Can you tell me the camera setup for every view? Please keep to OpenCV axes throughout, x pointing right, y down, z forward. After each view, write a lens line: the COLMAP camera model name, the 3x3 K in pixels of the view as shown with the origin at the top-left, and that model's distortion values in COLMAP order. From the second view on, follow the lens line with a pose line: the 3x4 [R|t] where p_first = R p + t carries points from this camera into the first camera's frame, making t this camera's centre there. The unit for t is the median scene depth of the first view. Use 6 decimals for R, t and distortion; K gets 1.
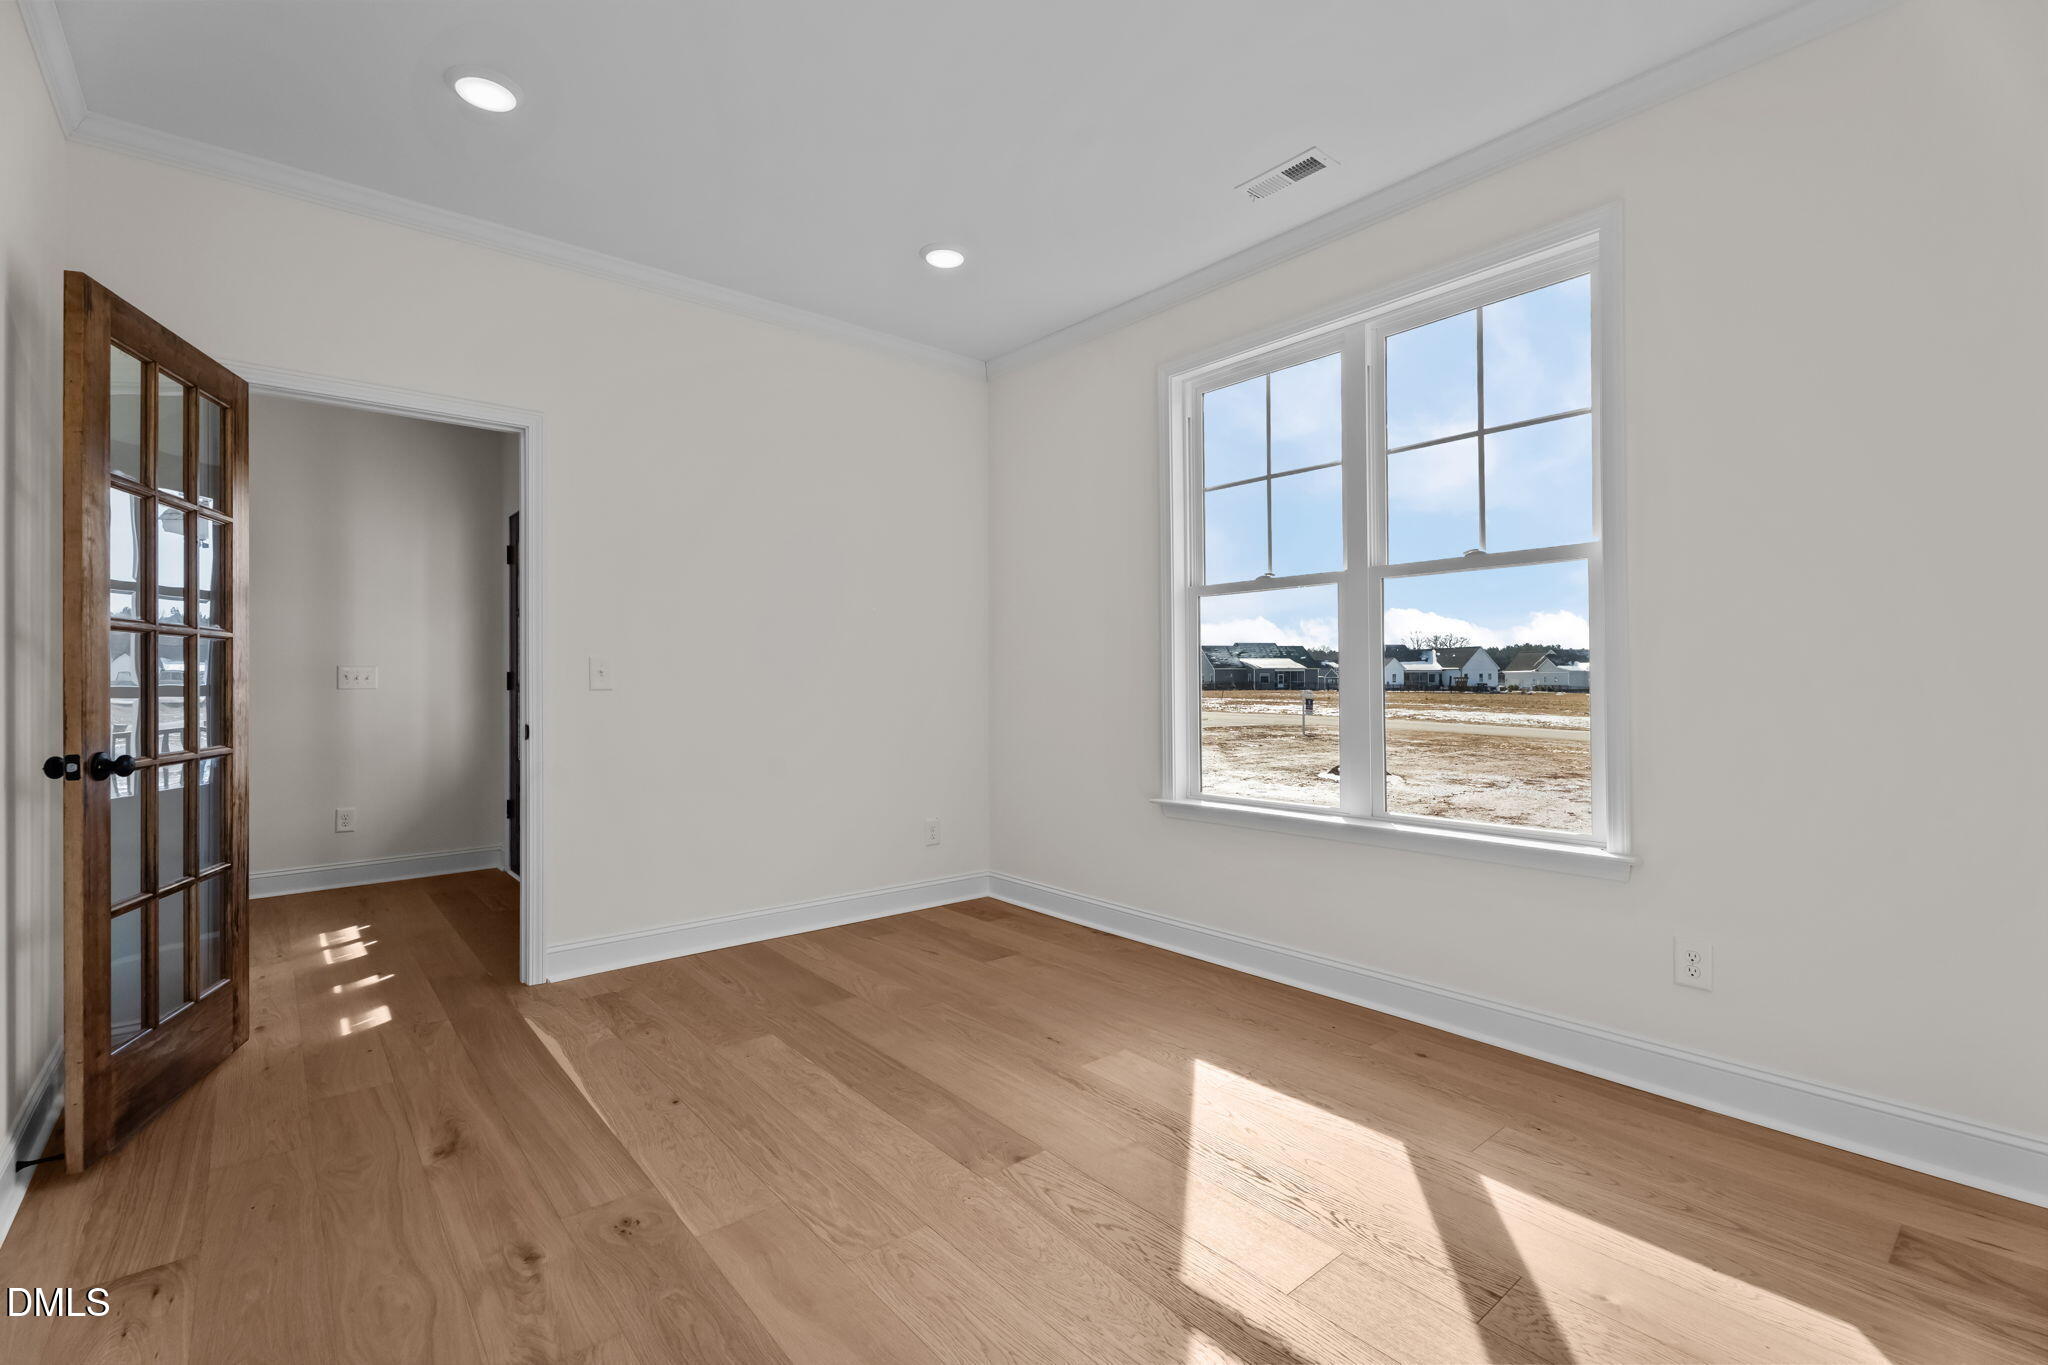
lens RADIAL K [[956.3, 0, 1029.2], [0, 956.3, 675.7], [0, 0, 1]] dist [-0.005003, -0.000874]
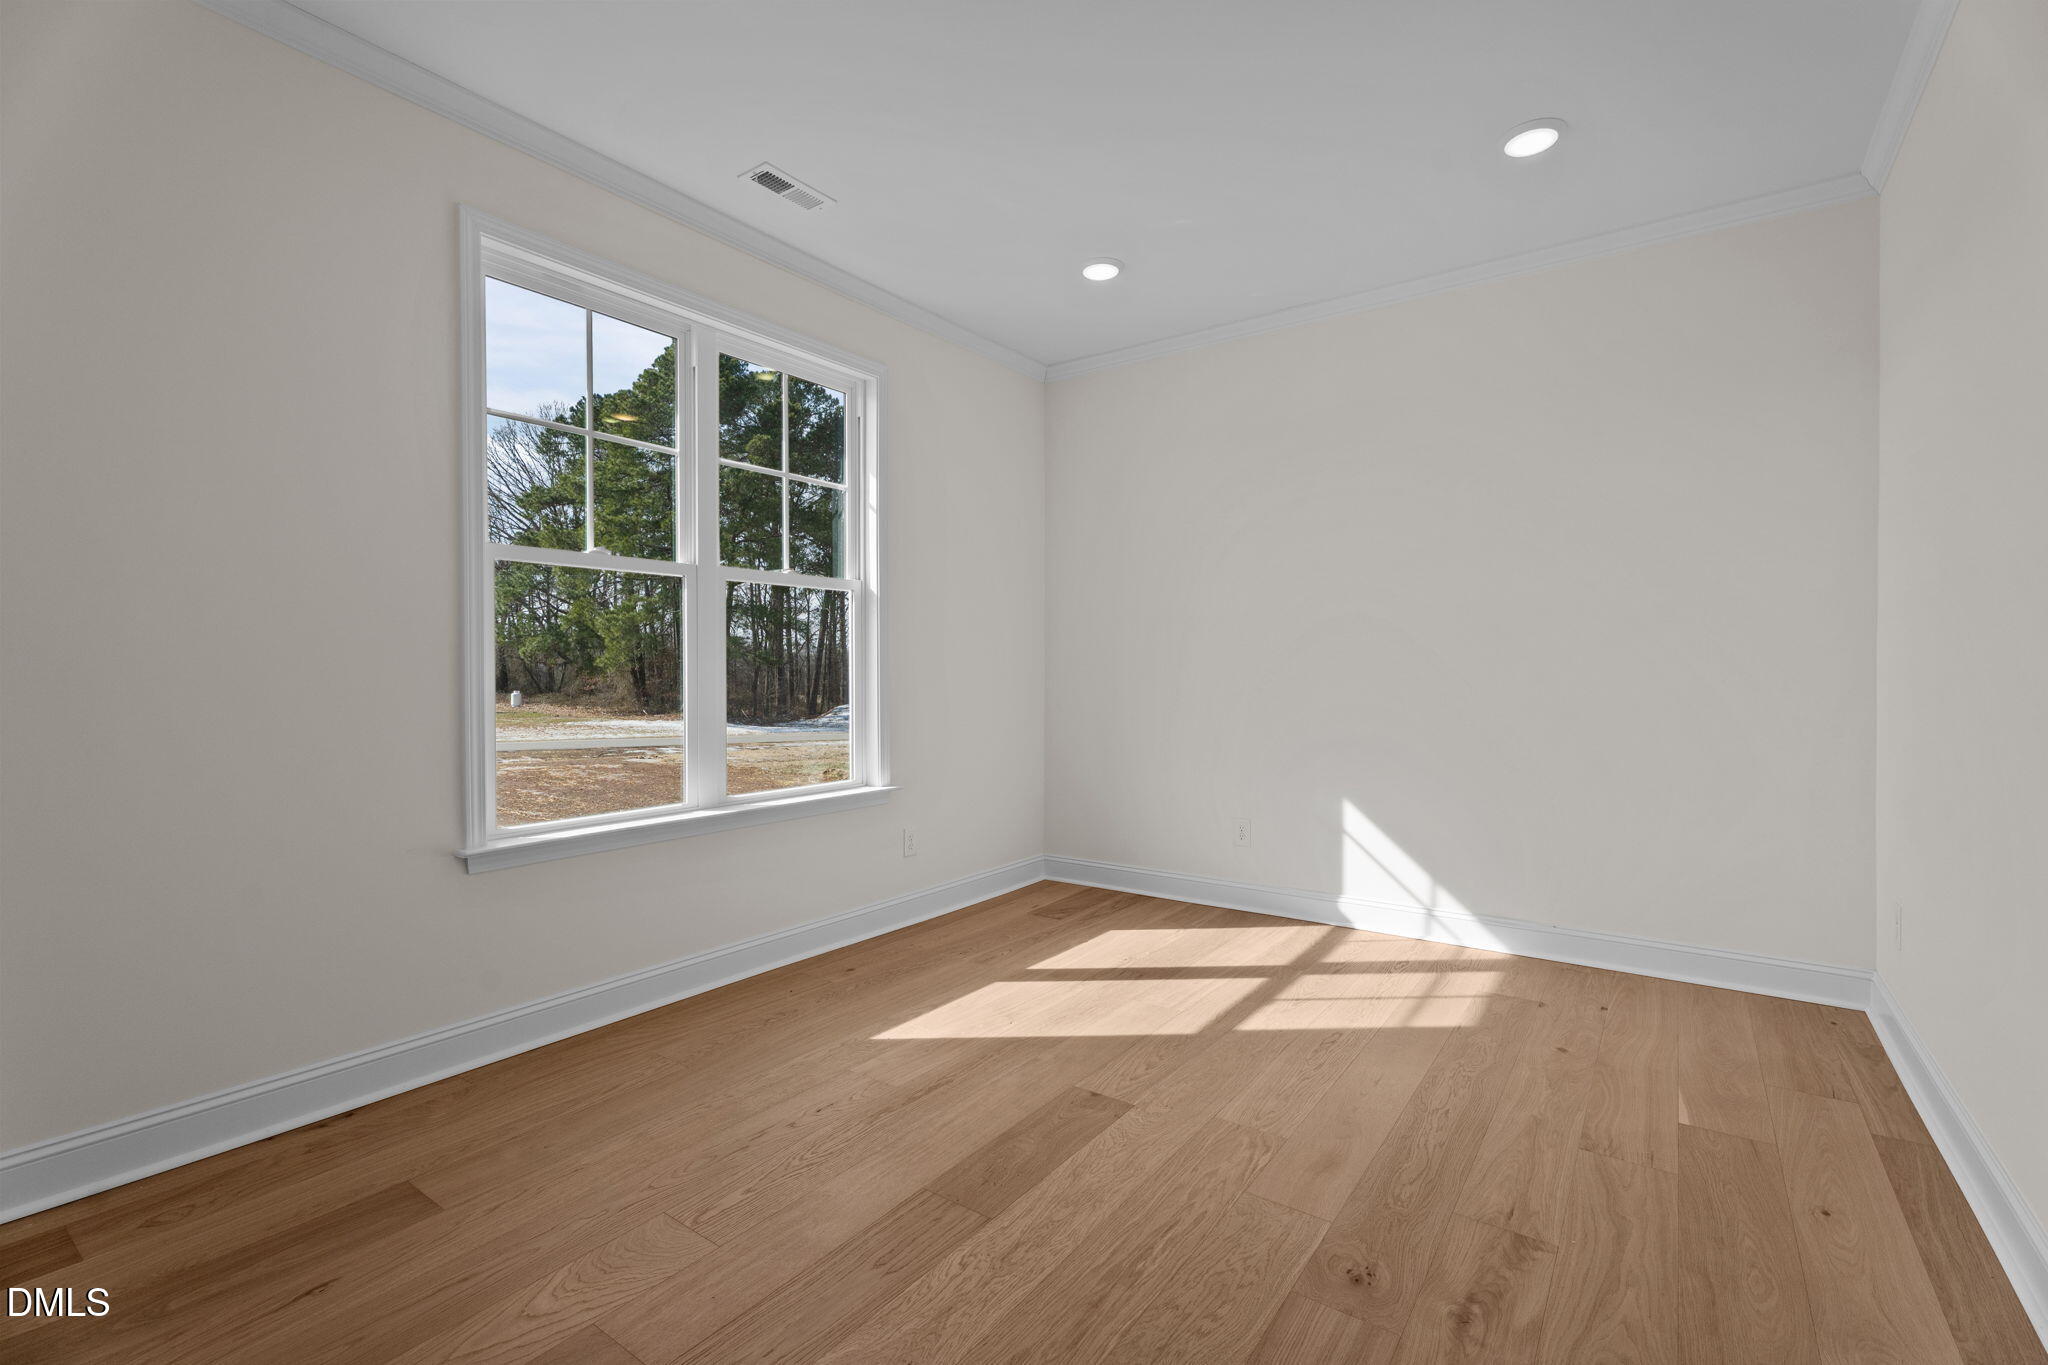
lens RADIAL K [[956.3, 0, 1029.2], [0, 956.3, 675.7], [0, 0, 1]] dist [-0.005003, -0.000874]
pose [[-0.295519, 0.000042, 0.955337, -0.978368], [-0.002530, 0.999996, -0.000826, 0.008321], [-0.955334, -0.002661, -0.295518, 1.287847]]
